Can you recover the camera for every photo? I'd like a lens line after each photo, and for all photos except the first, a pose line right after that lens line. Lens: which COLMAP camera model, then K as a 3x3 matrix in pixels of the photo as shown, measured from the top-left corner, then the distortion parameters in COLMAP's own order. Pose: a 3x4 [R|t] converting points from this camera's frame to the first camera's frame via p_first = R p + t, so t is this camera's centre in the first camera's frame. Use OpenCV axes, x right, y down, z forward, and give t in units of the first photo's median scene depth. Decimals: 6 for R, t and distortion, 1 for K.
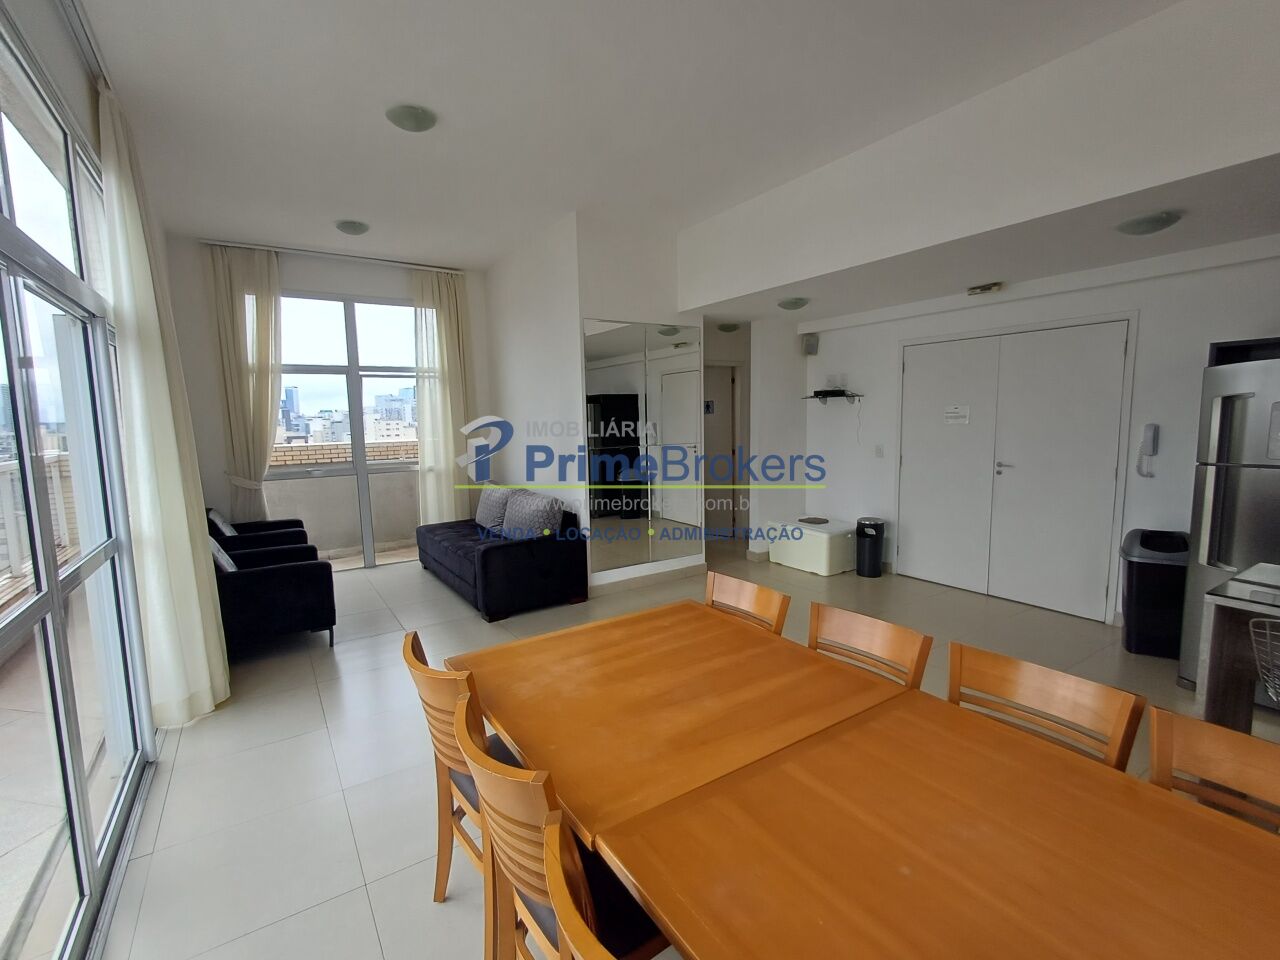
lens RADIAL K [[584.0, 0, 643.9], [0, 584.0, 478.2], [0, 0, 1]] dist [-0.001555, -0.000502]
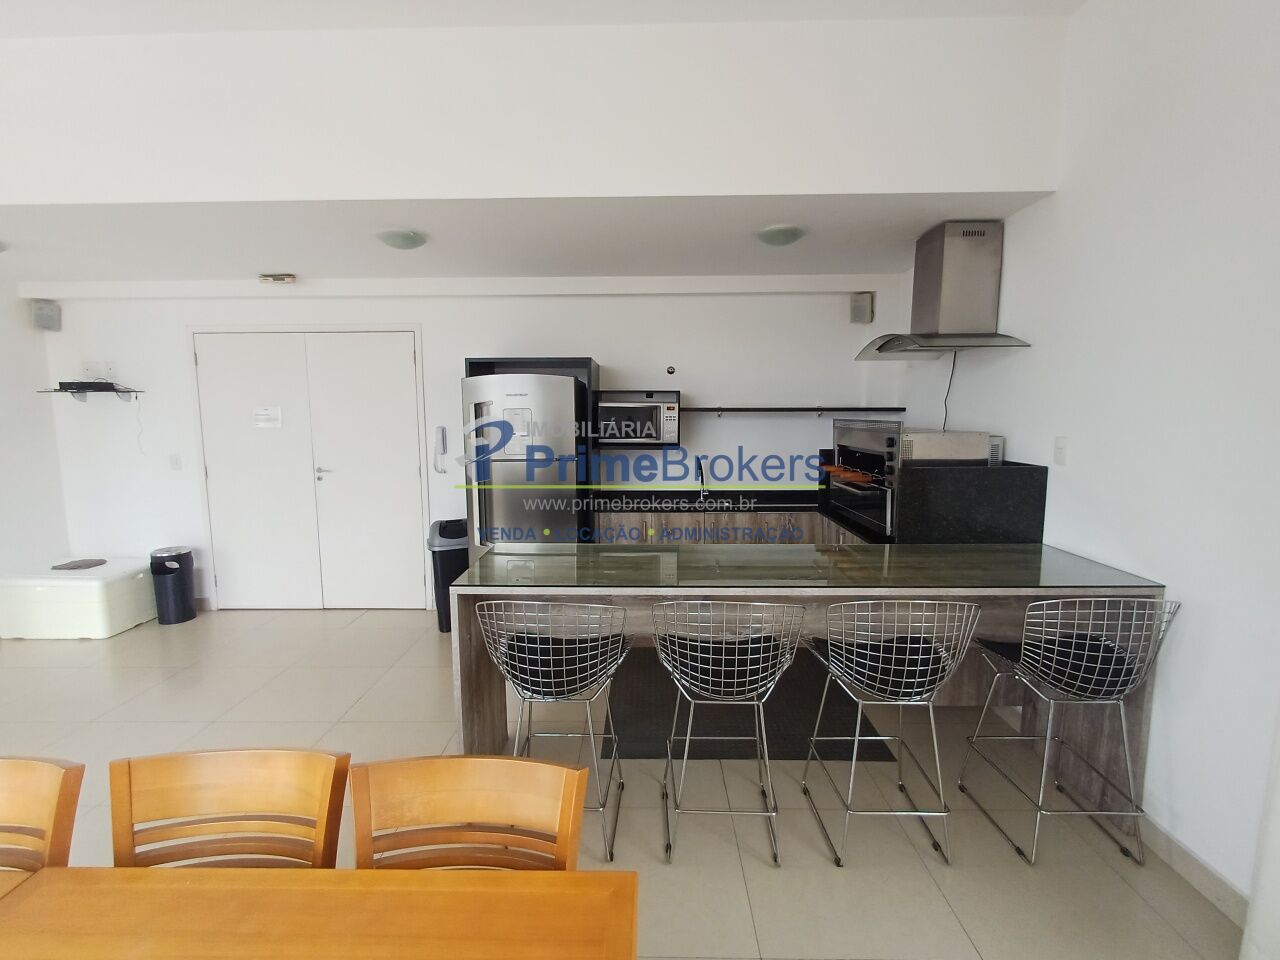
lens RADIAL K [[584.0, 0, 643.9], [0, 584.0, 478.2], [0, 0, 1]] dist [-0.001555, -0.000502]
pose [[0.554288, -0.082069, 0.828269, 0.110005], [0.082786, 0.995628, 0.043250, -0.007228], [-0.828198, 0.044596, 0.558659, 0.033962]]
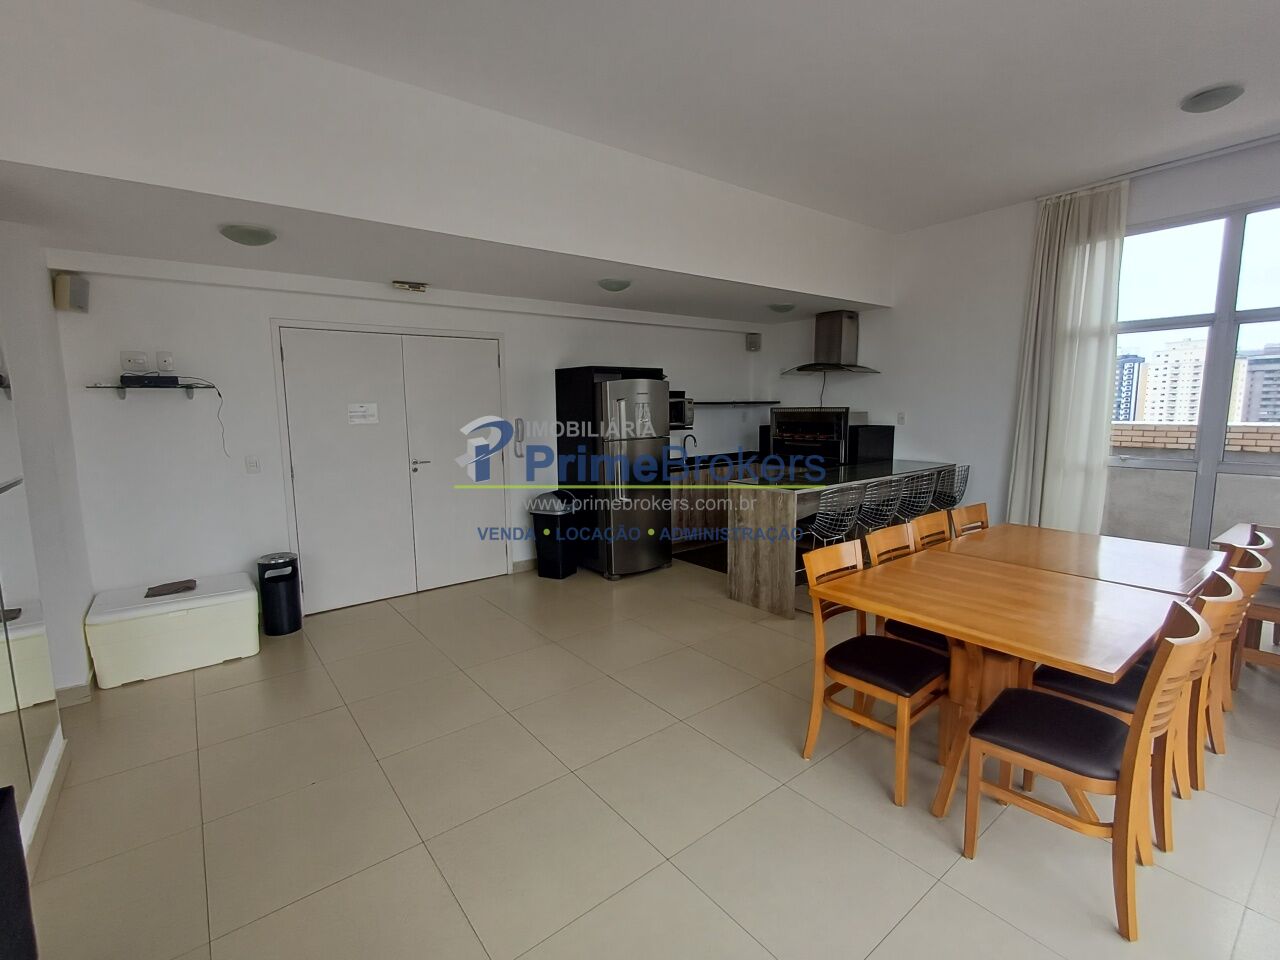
lens RADIAL K [[584.0, 0, 643.9], [0, 584.0, 478.2], [0, 0, 1]] dist [-0.001555, -0.000502]
pose [[-0.092795, -0.104707, 0.990164, -0.416757], [0.122657, 0.985679, 0.115728, -0.061199], [-0.988101, 0.132189, -0.078623, 0.650892]]
